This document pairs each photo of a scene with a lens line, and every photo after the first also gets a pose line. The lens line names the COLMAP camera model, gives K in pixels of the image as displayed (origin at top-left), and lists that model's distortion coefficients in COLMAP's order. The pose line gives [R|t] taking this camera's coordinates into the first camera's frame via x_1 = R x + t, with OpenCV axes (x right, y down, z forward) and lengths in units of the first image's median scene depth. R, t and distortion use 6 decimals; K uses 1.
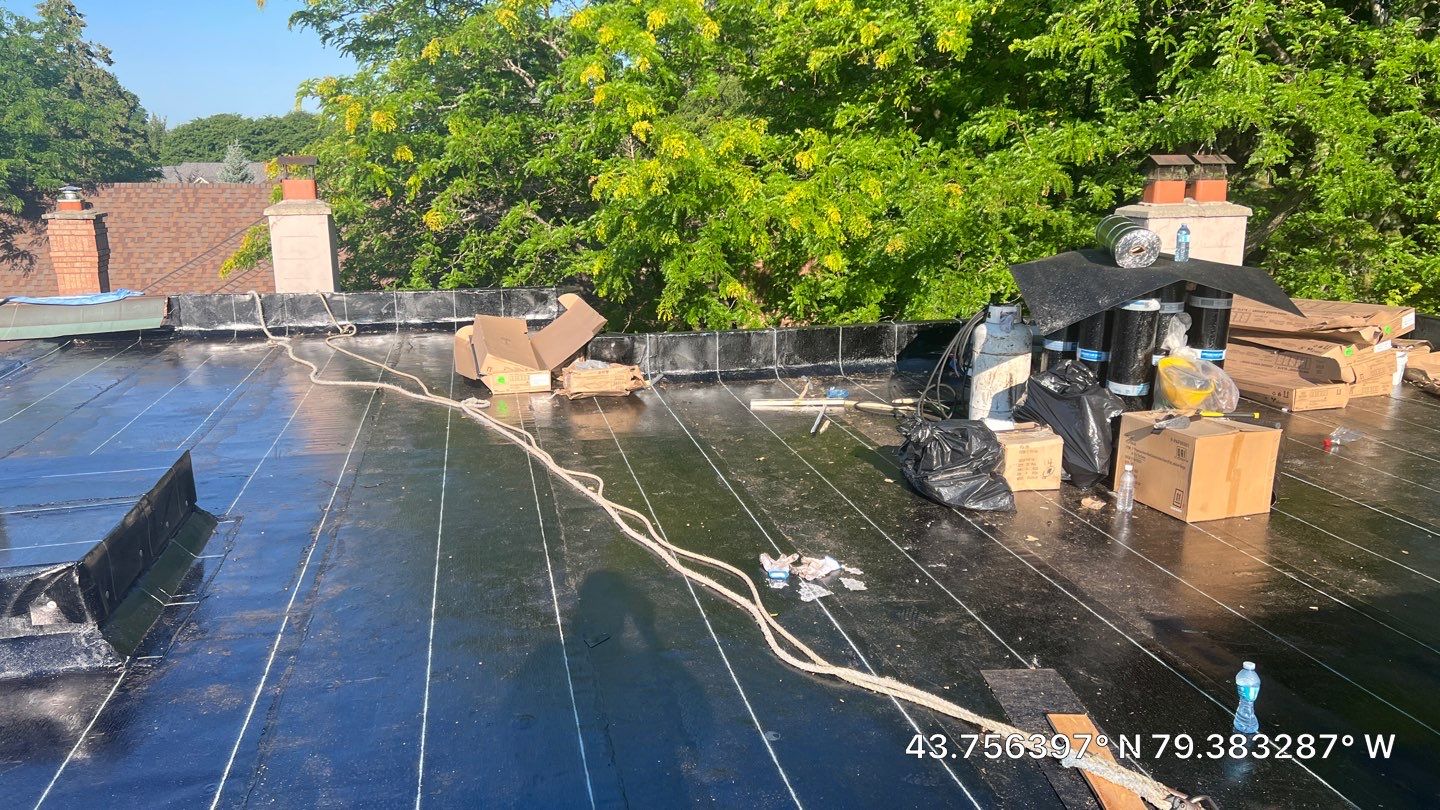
lens RADIAL K [[1030.7, 0, 719.1], [0, 1030.7, 403.8], [0, 0, 1]] dist [0.002796, 0.001062]
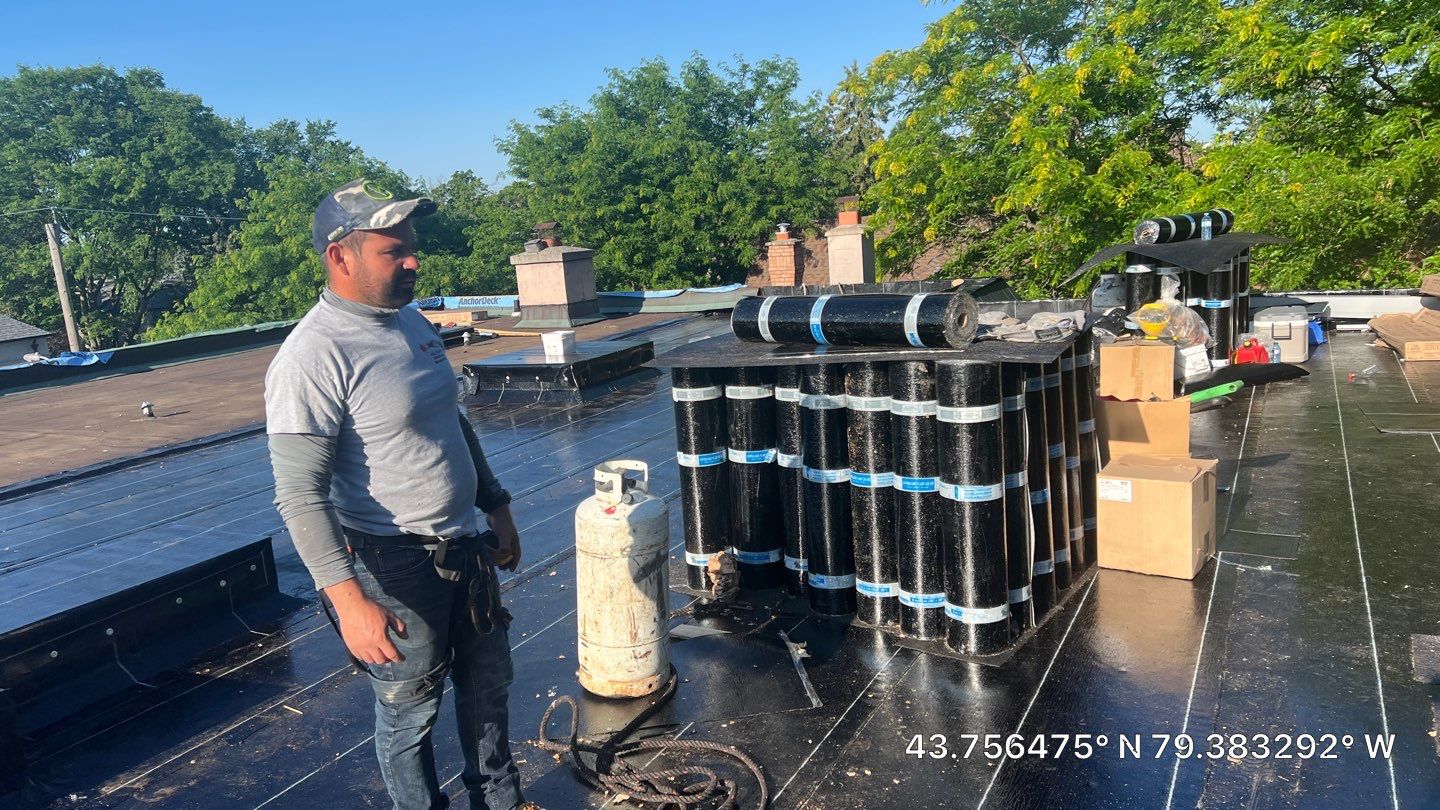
lens RADIAL K [[1030.7, 0, 718.2], [0, 1030.7, 405.1], [0, 0, 1]] dist [0.002796, 0.001062]
pose [[0.741210, 0.057653, -0.668793, 0.581228], [-0.066135, 0.997730, 0.012713, 0.074841], [0.668008, 0.034807, 0.743340, -0.312033]]
